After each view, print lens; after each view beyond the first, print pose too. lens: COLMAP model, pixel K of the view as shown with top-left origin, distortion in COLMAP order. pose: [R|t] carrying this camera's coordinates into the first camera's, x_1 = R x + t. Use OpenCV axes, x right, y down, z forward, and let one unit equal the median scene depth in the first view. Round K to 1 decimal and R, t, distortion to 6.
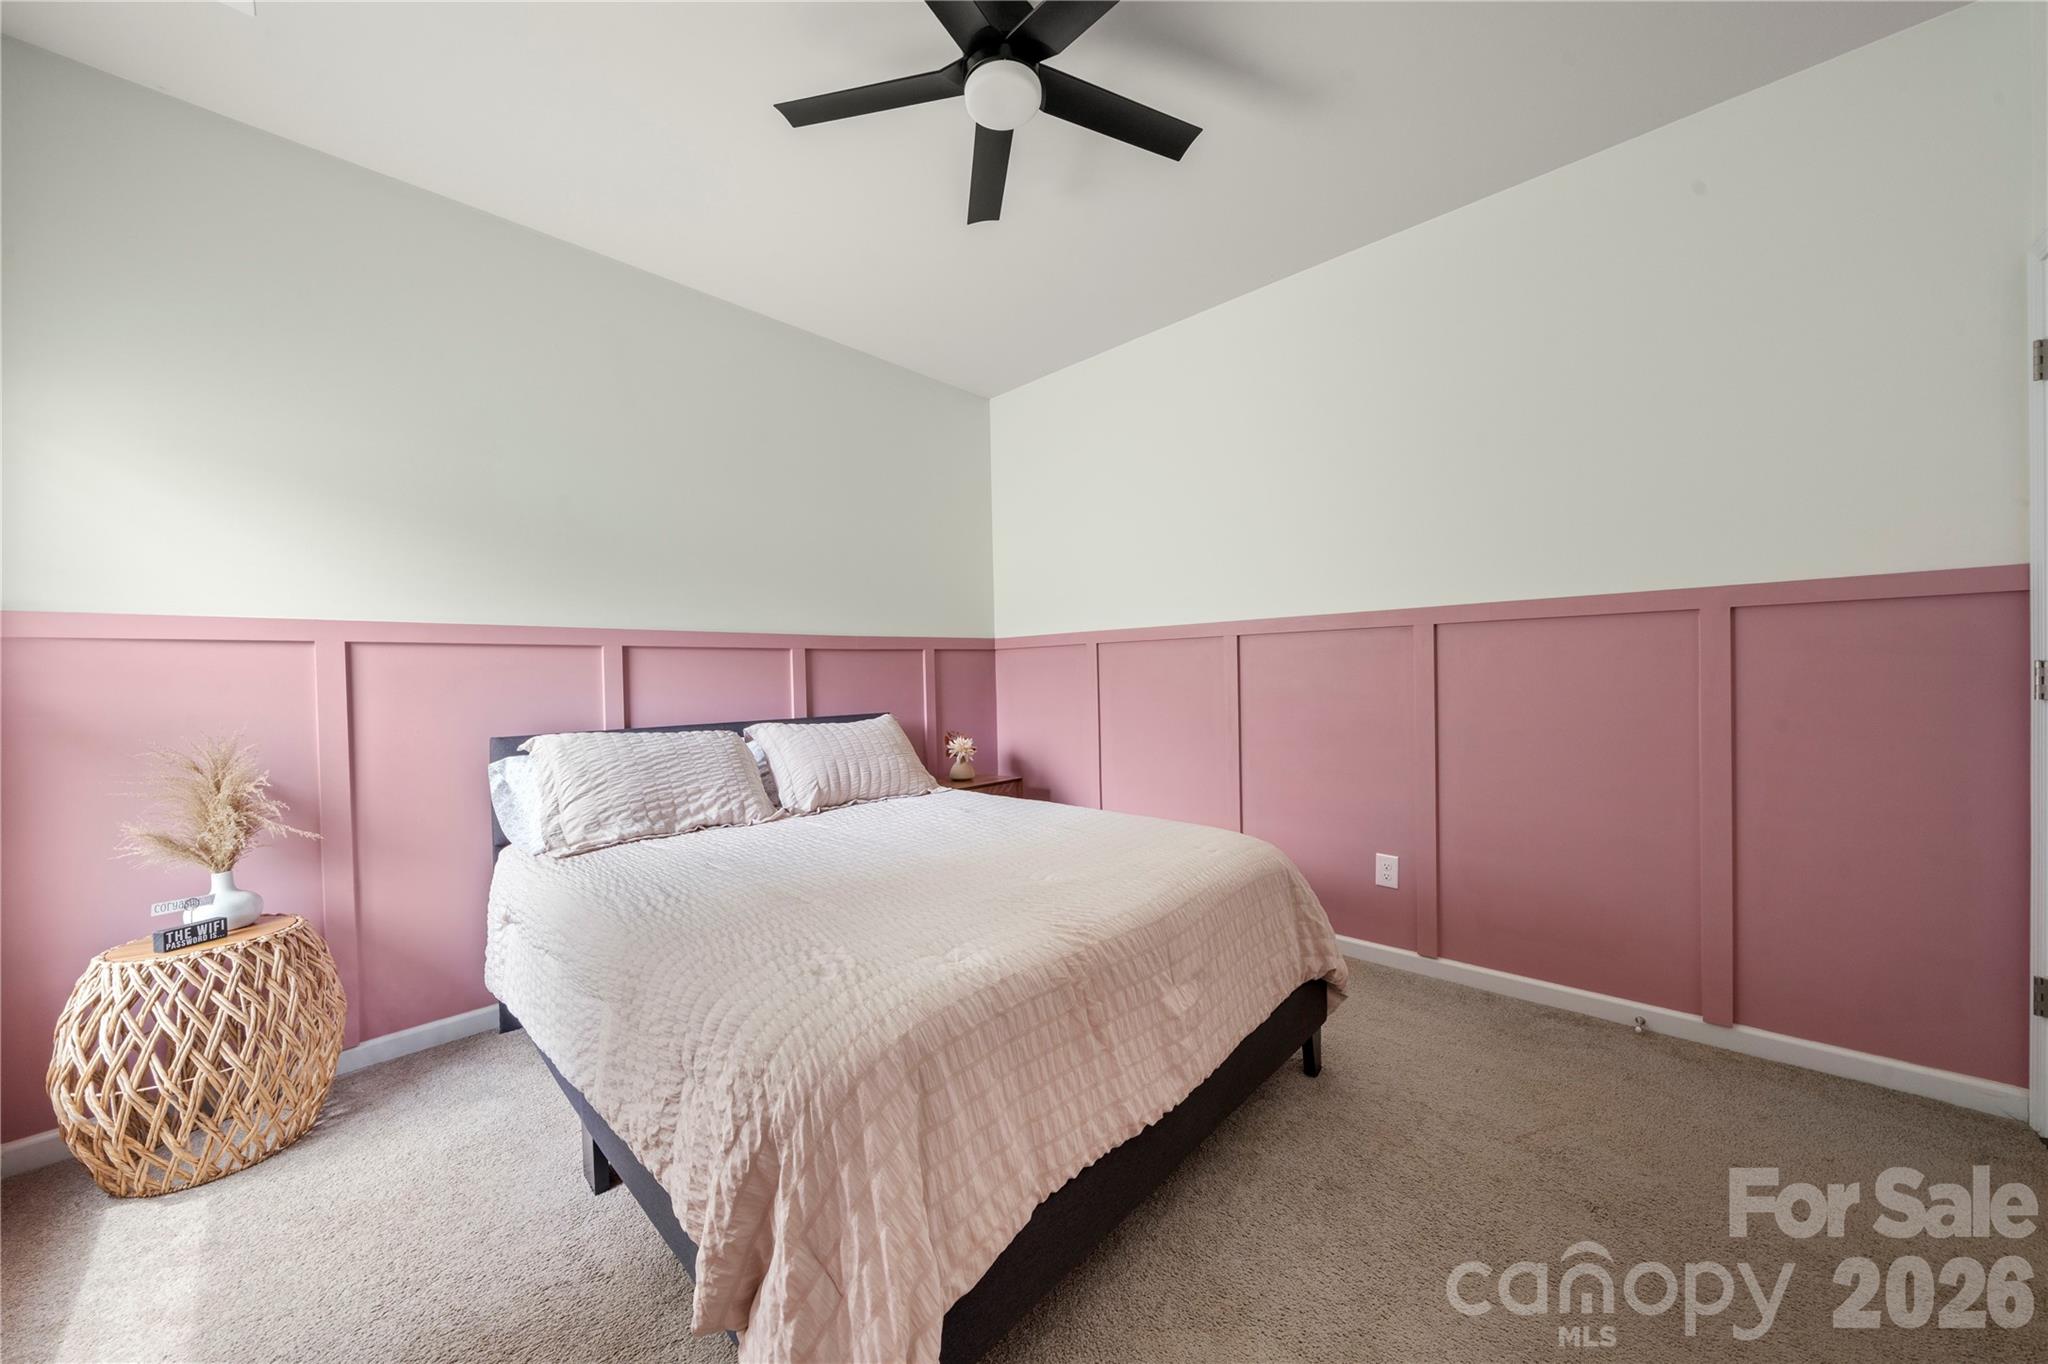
lens RADIAL K [[699.5, 0, 1024.0], [0, 699.5, 678.1], [0, 0, 1]] dist [-0.005640, 0.000338]
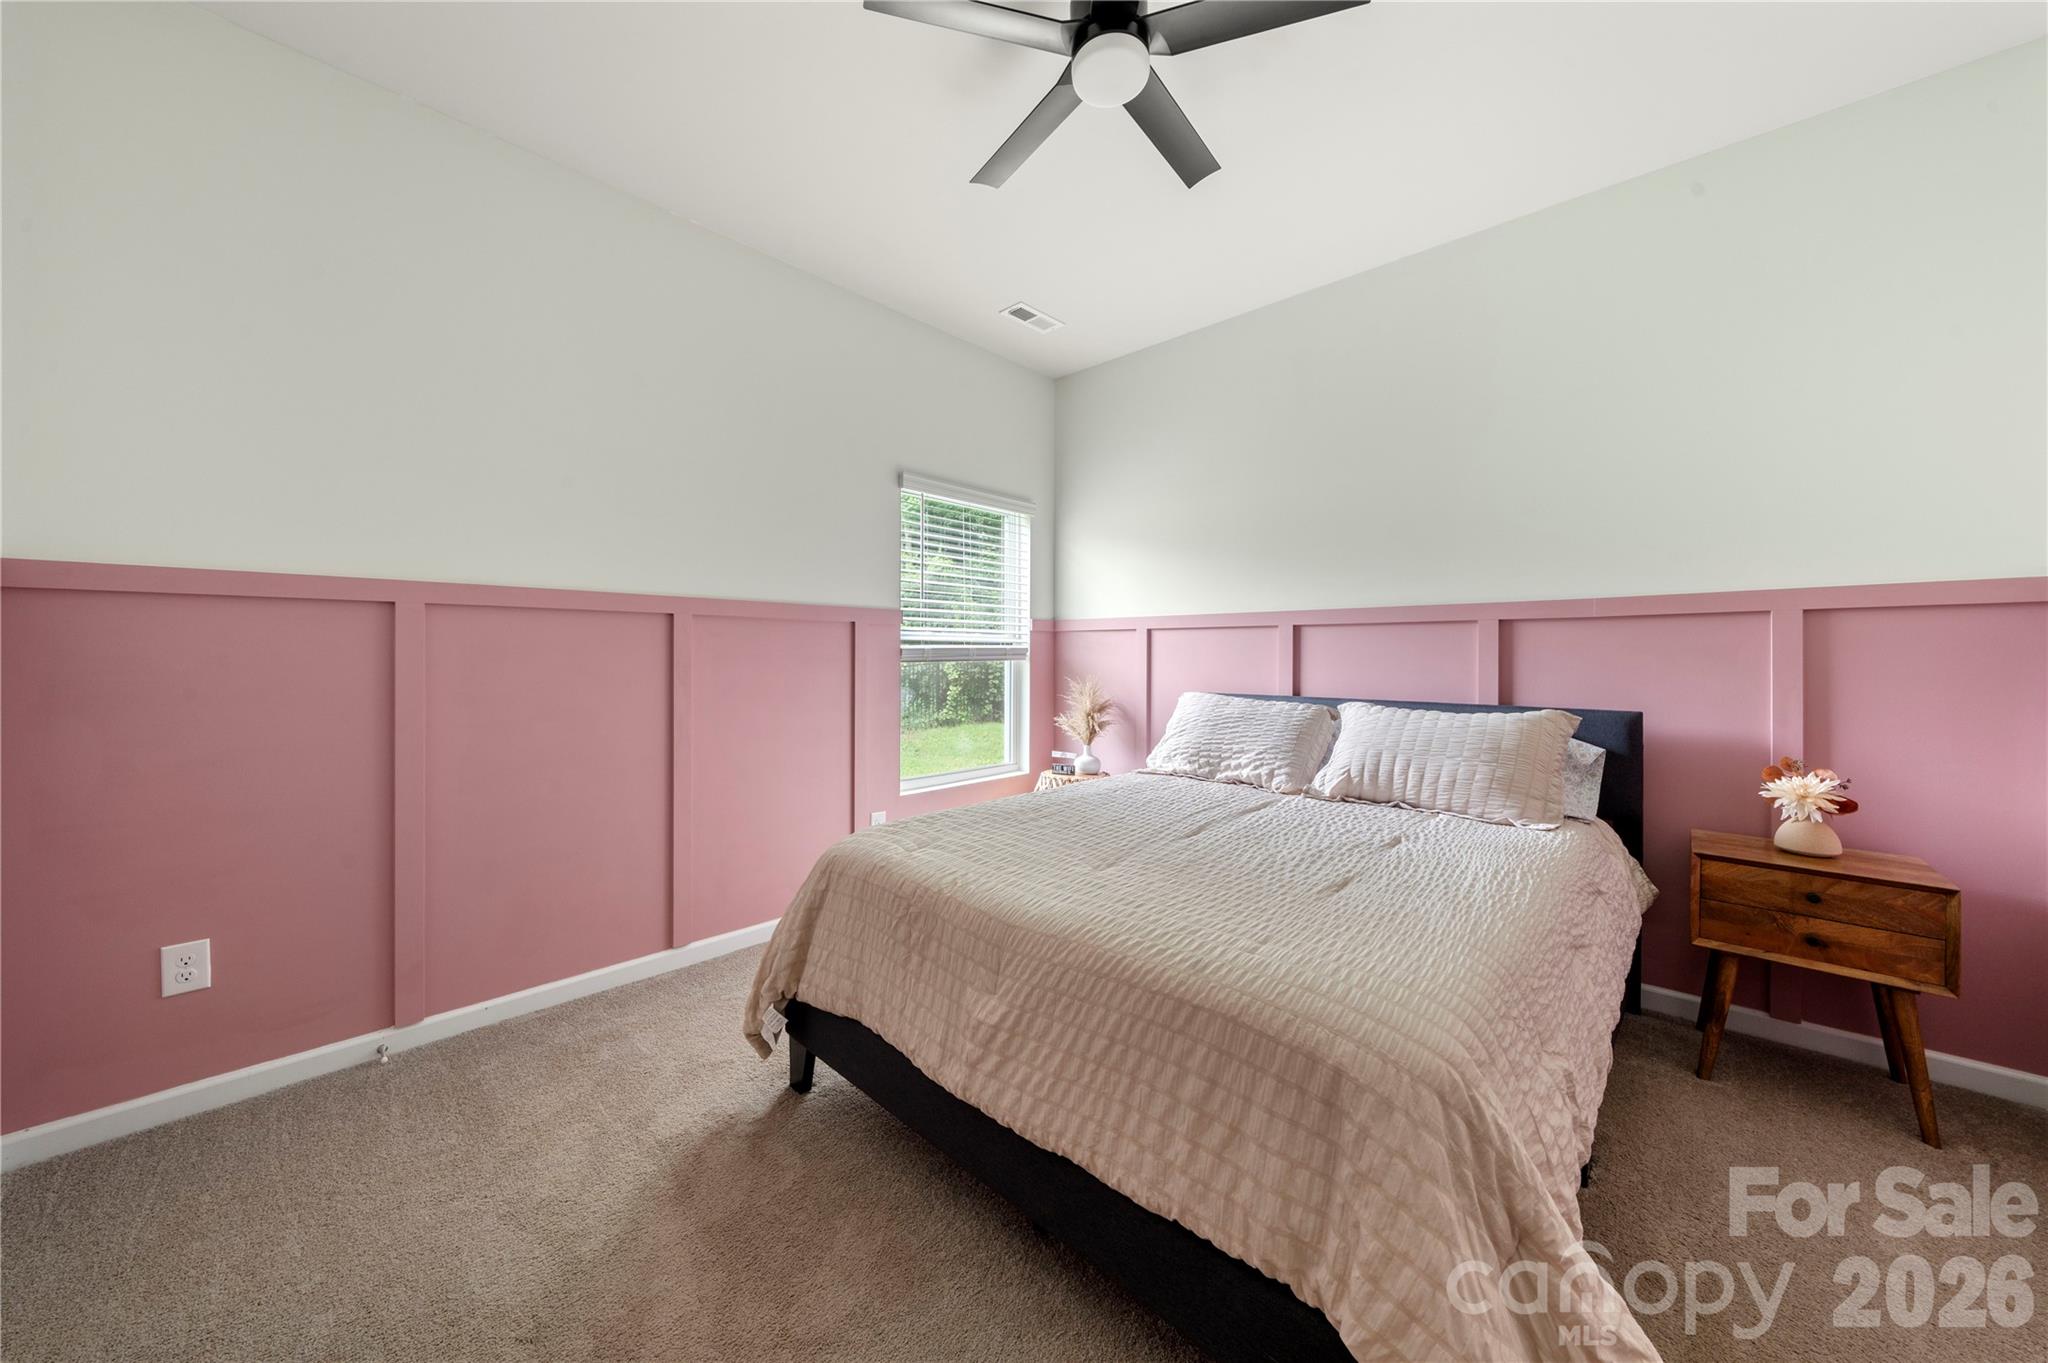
lens RADIAL K [[699.5, 0, 1018.7], [0, 699.5, 653.1], [0, 0, 1]] dist [-0.005640, 0.000338]
pose [[0.002730, 0.016089, -0.999867, 0.679255], [-0.012240, 0.999796, 0.016055, -0.014901], [0.999921, 0.012195, 0.002926, 0.616296]]
